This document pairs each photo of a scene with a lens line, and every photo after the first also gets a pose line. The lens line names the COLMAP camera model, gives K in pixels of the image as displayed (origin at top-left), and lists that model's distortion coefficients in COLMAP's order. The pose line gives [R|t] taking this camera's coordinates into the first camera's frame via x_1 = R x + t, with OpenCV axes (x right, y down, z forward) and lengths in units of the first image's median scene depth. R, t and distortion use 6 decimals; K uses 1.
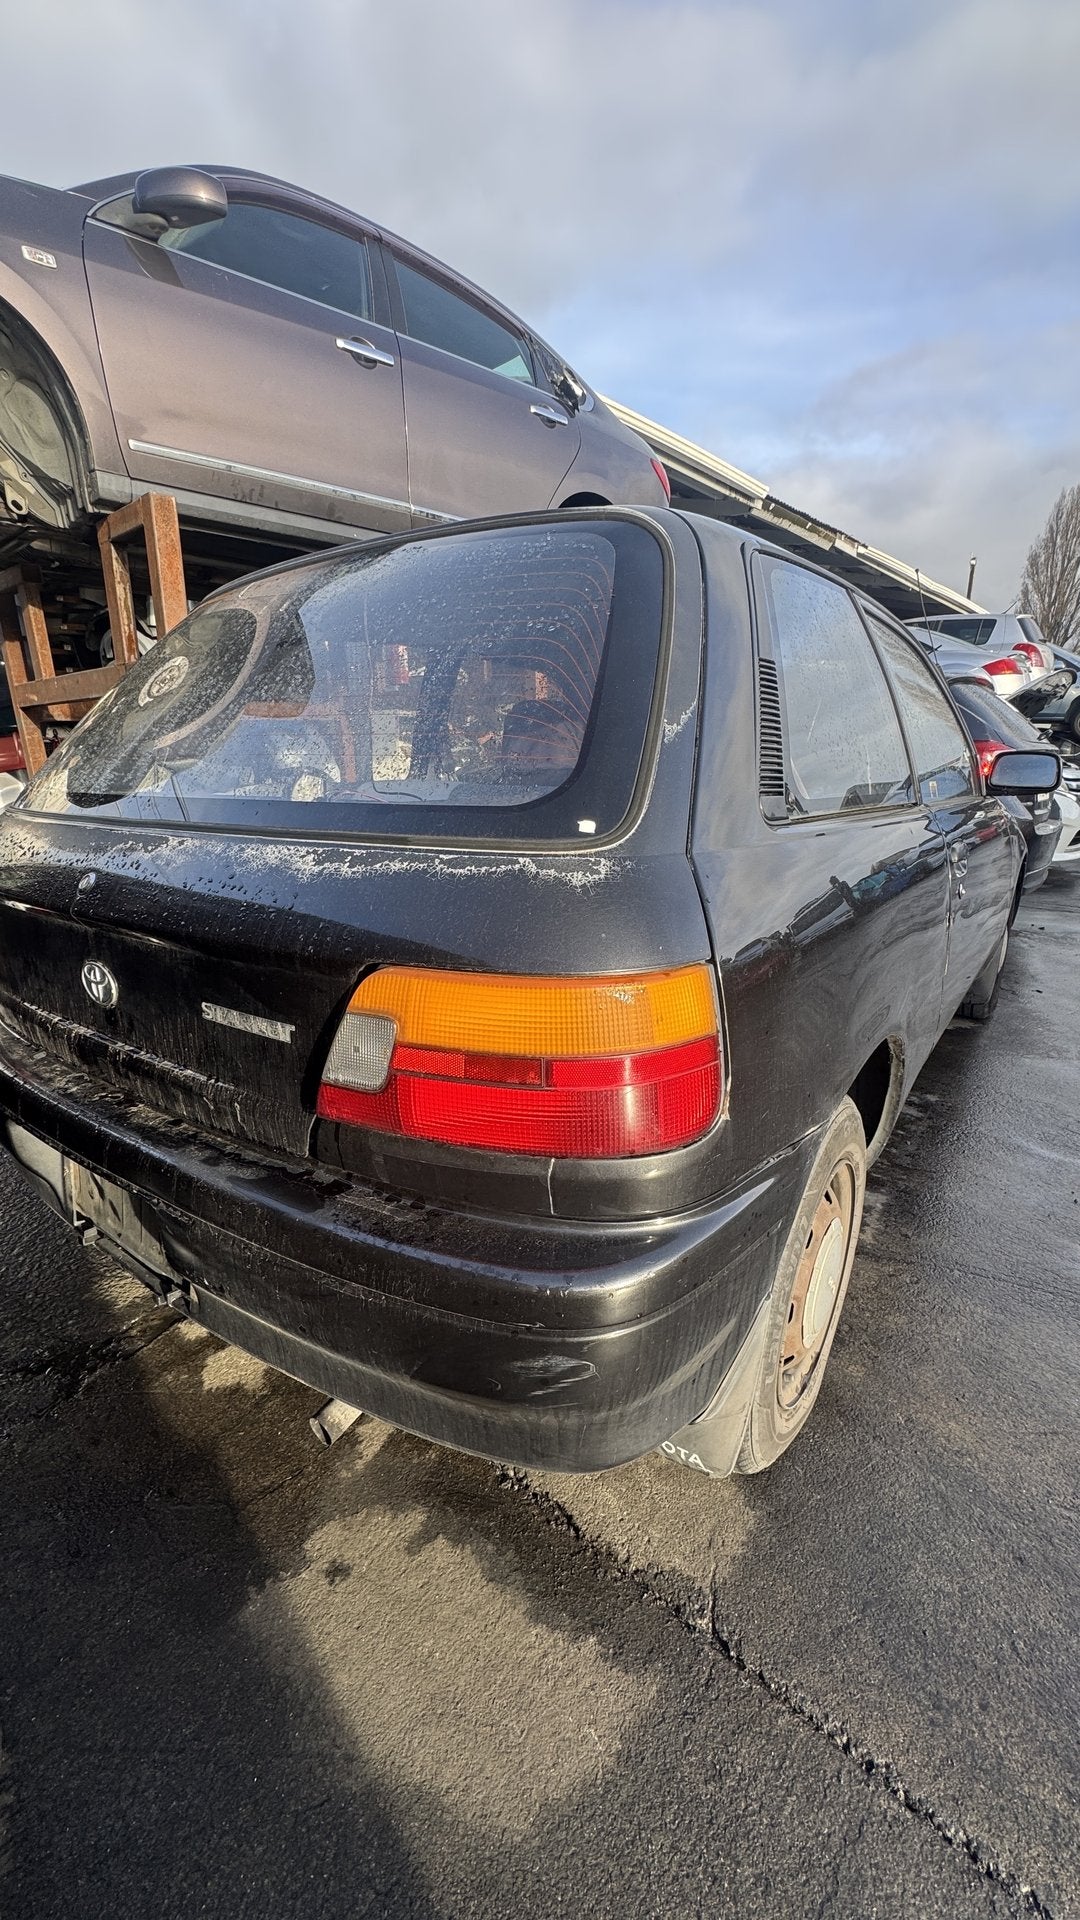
lens RADIAL K [[769.8, 0, 540.0], [0, 769.8, 960.0], [0, 0, 1]] dist [-0.000125, 0.000230]
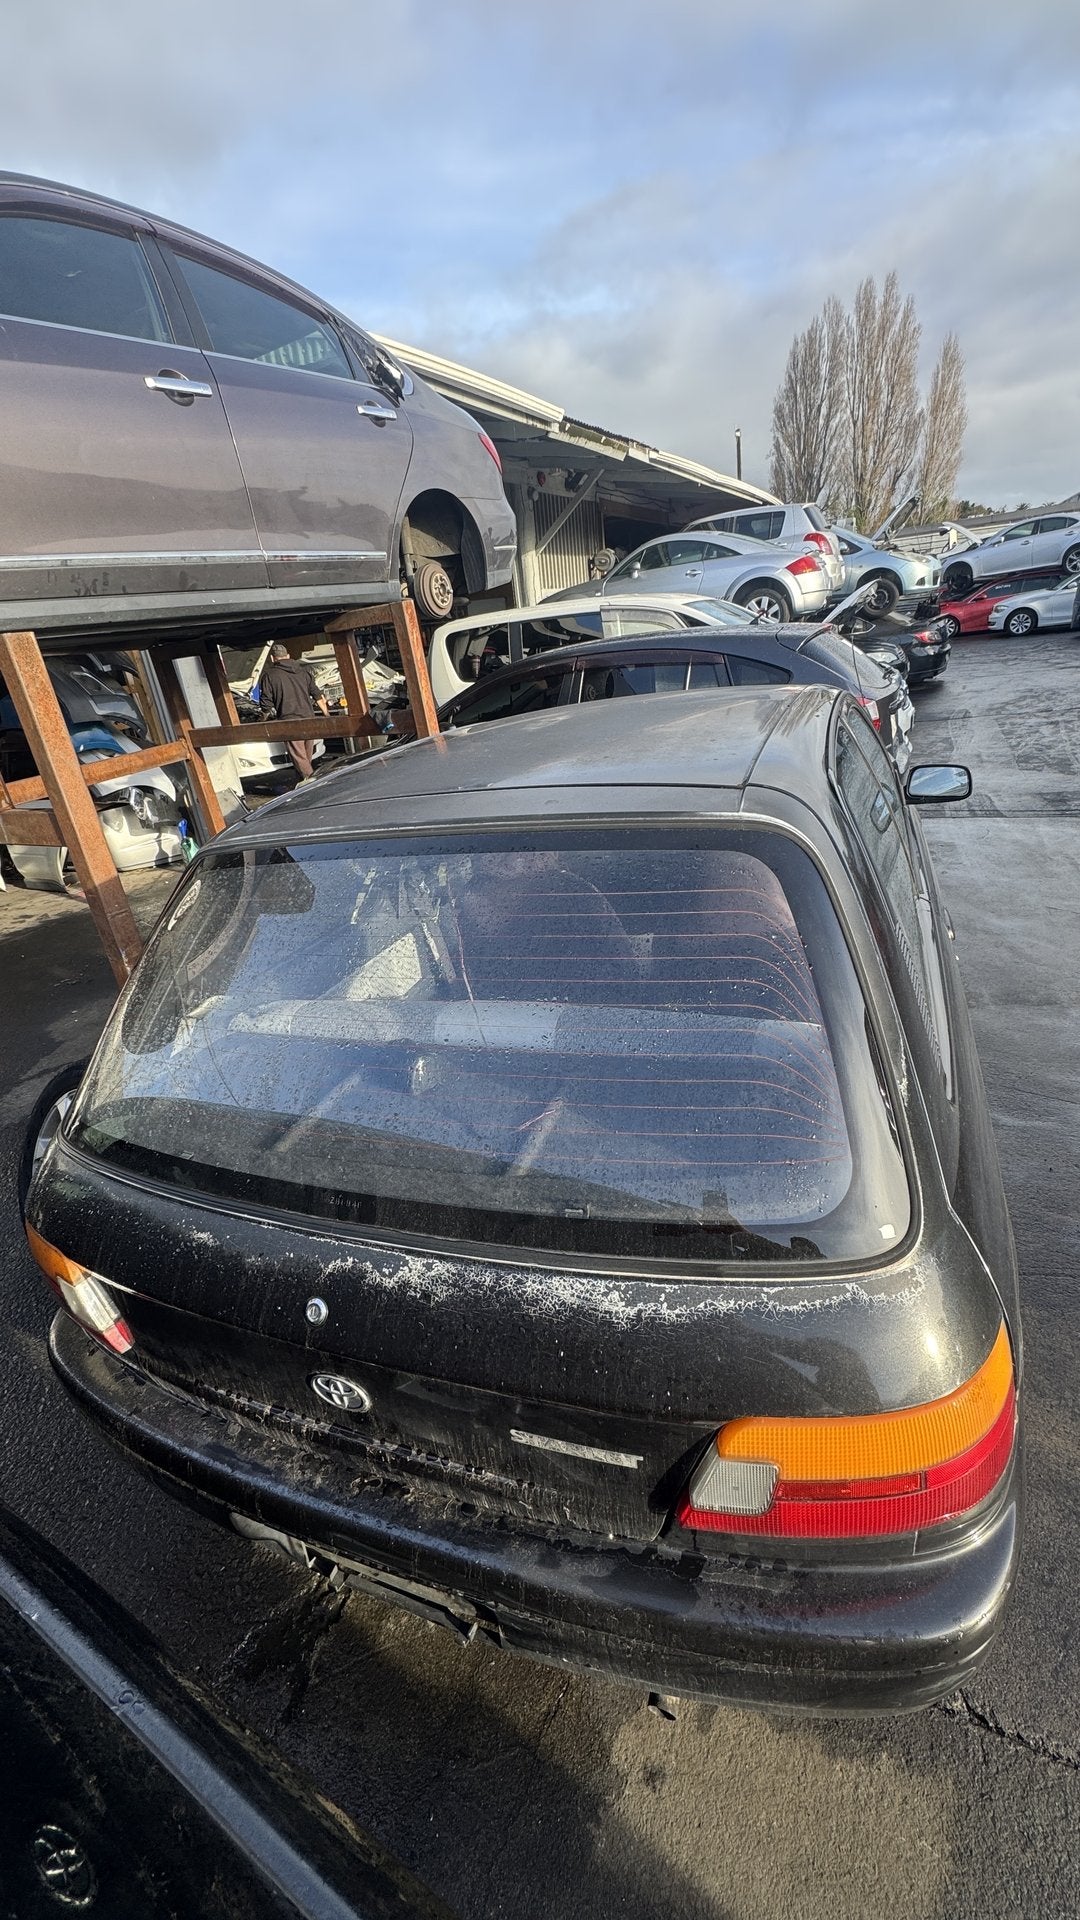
lens RADIAL K [[769.8, 0, 540.0], [0, 769.8, 960.0], [0, 0, 1]] dist [-0.000125, 0.000230]
pose [[0.959150, -0.217614, 0.180762, -0.306653], [0.195241, 0.971599, 0.133700, -0.460011], [-0.204723, -0.092946, 0.974397, 0.039709]]
